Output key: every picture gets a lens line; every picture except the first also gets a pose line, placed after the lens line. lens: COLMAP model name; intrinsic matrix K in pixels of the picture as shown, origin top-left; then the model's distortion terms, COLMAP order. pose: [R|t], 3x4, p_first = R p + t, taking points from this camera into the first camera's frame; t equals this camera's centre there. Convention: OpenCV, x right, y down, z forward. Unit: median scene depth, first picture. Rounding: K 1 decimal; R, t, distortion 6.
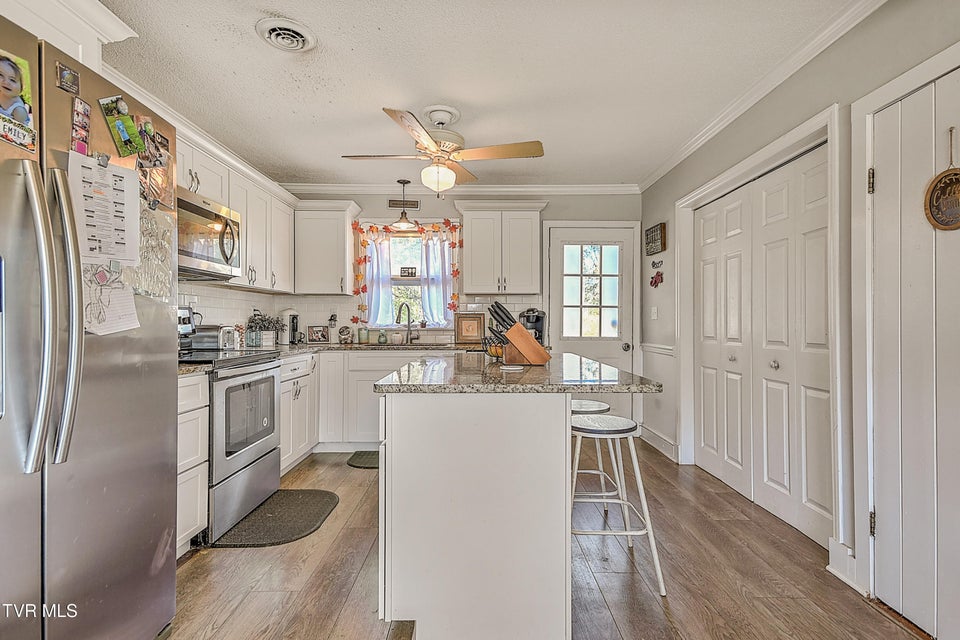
lens RADIAL K [[474.5, 0, 480.0], [0, 474.5, 319.3], [0, 0, 1]] dist [0.033975, -0.003055]
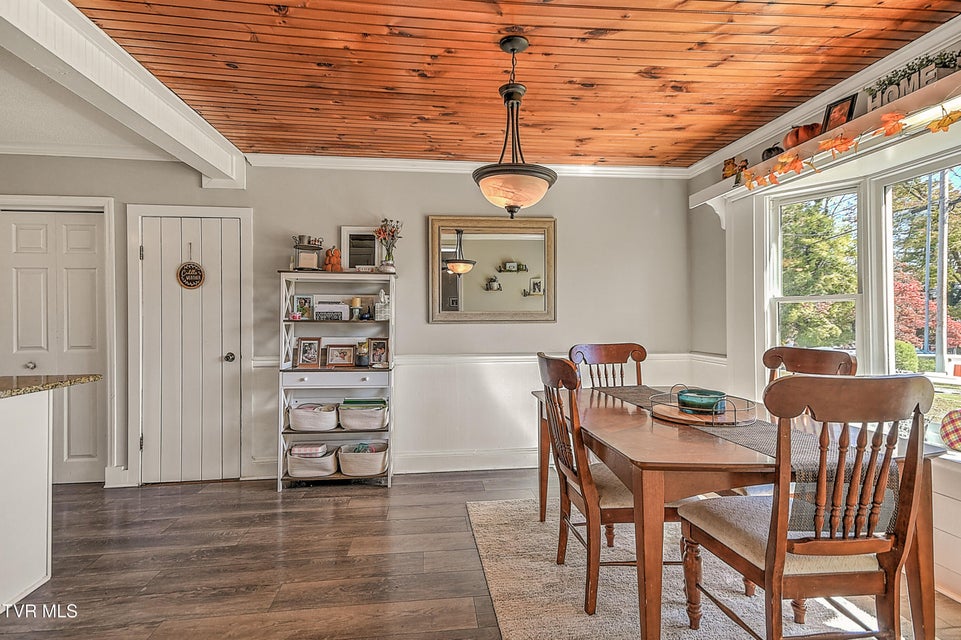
lens RADIAL K [[475.0, 0, 479.4], [0, 475.0, 317.2], [0, 0, 1]] dist [0.033975, -0.003055]
pose [[-0.104663, -0.000485, 0.994508, -0.674598], [-0.000383, 1.000000, 0.000447, -0.029631], [-0.994508, -0.000334, -0.104663, -0.034620]]
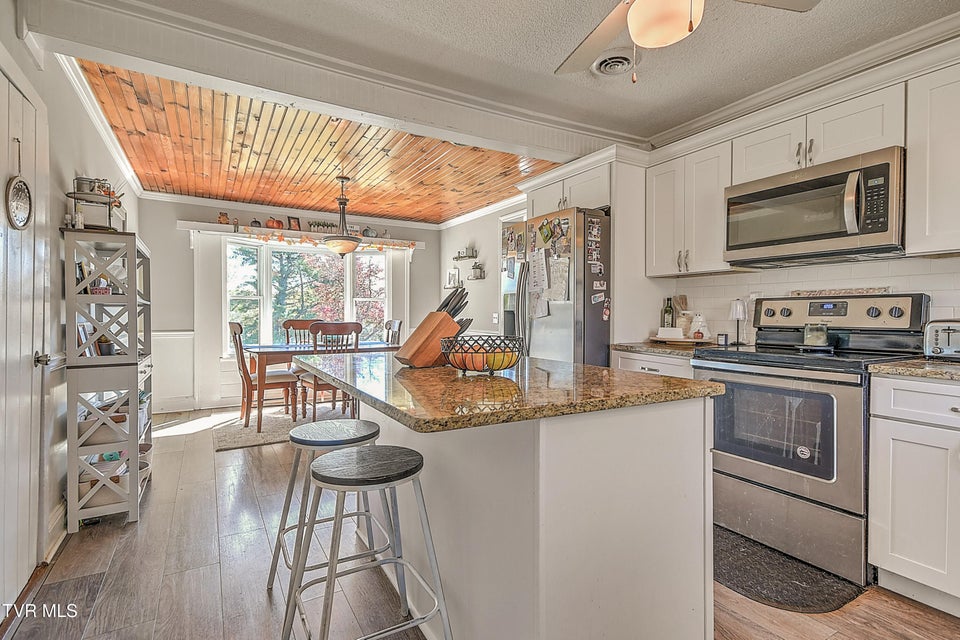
lens RADIAL K [[474.5, 0, 477.2], [0, 474.5, 318.6], [0, 0, 1]] dist [0.033975, -0.003055]
pose [[-0.873229, 0.002649, -0.487302, 0.302222], [-0.000144, 0.999984, 0.005694, 0.008416], [0.487309, 0.005043, -0.873215, 1.271150]]
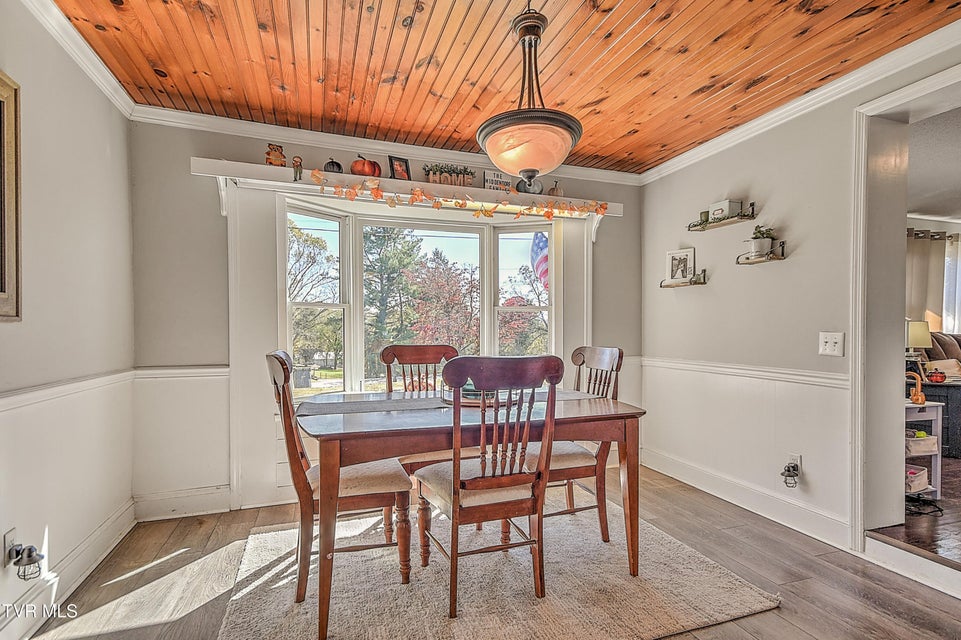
lens RADIAL K [[475.0, 0, 484.7], [0, 475.0, 338.3], [0, 0, 1]] dist [0.033975, -0.003055]
pose [[-0.945431, 0.005725, -0.325772, 0.181805], [0.003279, 0.999962, 0.008056, 0.000833], [0.325806, 0.006548, -0.945414, 0.330883]]
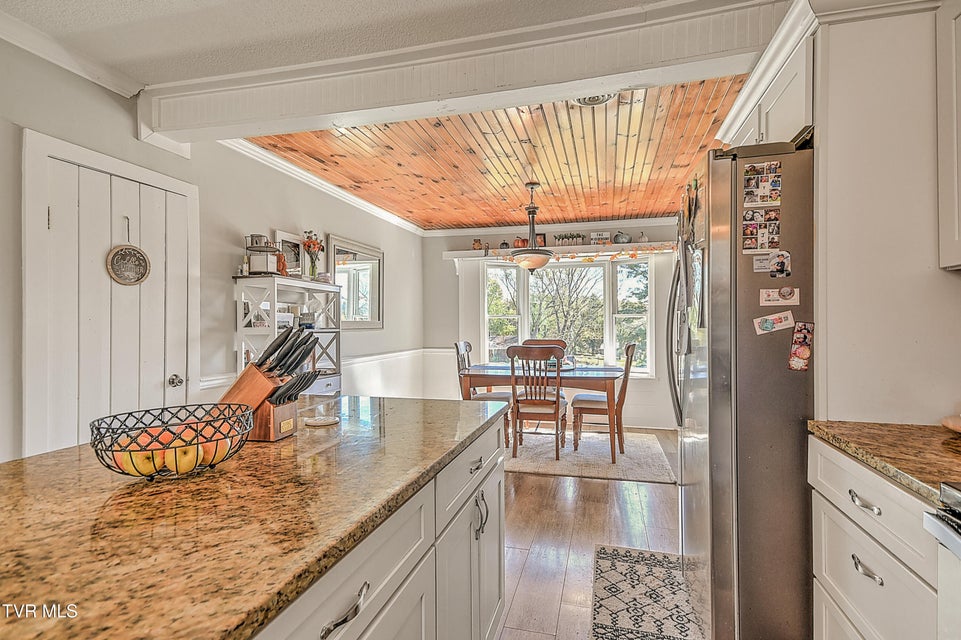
lens RADIAL K [[475.0, 0, 481.6], [0, 475.0, 323.7], [0, 0, 1]] dist [0.033975, -0.003055]
pose [[-0.964108, 0.006085, 0.265439, -0.235957], [0.004703, 0.999972, -0.005839, -0.026187], [-0.265467, -0.004381, -0.964110, 1.083151]]
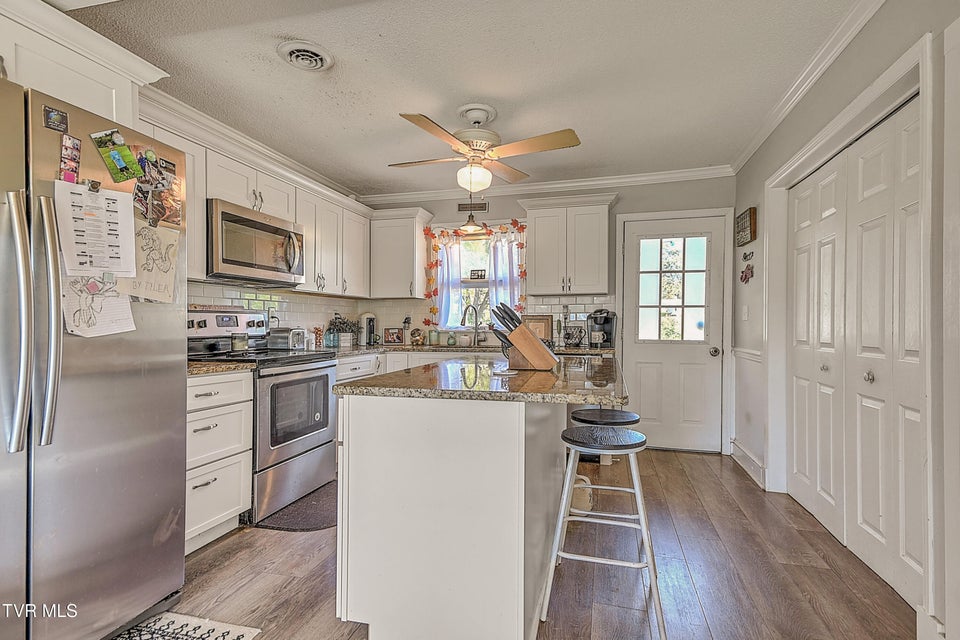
lens RADIAL K [[474.5, 0, 482.0], [0, 474.5, 323.0], [0, 0, 1]] dist [0.033975, -0.003055]
pose [[0.964121, -0.003694, -0.265438, 0.178923], [0.004656, 0.999985, 0.002997, 0.000256], [0.265423, -0.004125, 0.964123, 0.051802]]
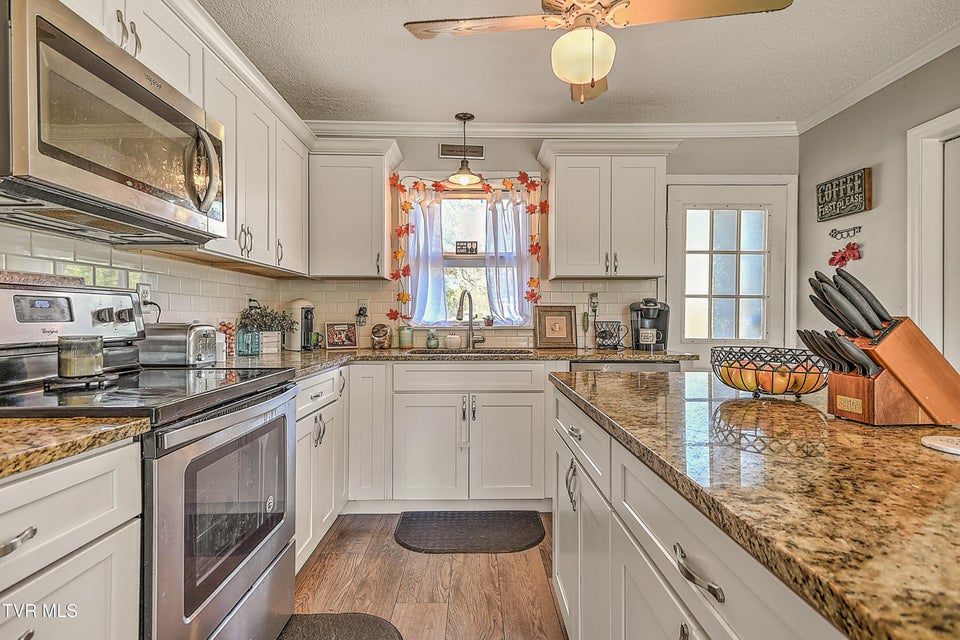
lens RADIAL K [[474.5, 0, 476.2], [0, 474.5, 317.9], [0, 0, 1]] dist [0.033975, -0.003055]
pose [[0.999997, 0.002002, 0.001207, -0.199572], [-0.002010, 0.999979, 0.006212, 0.001596], [-0.001194, -0.006215, 0.999980, 0.423055]]
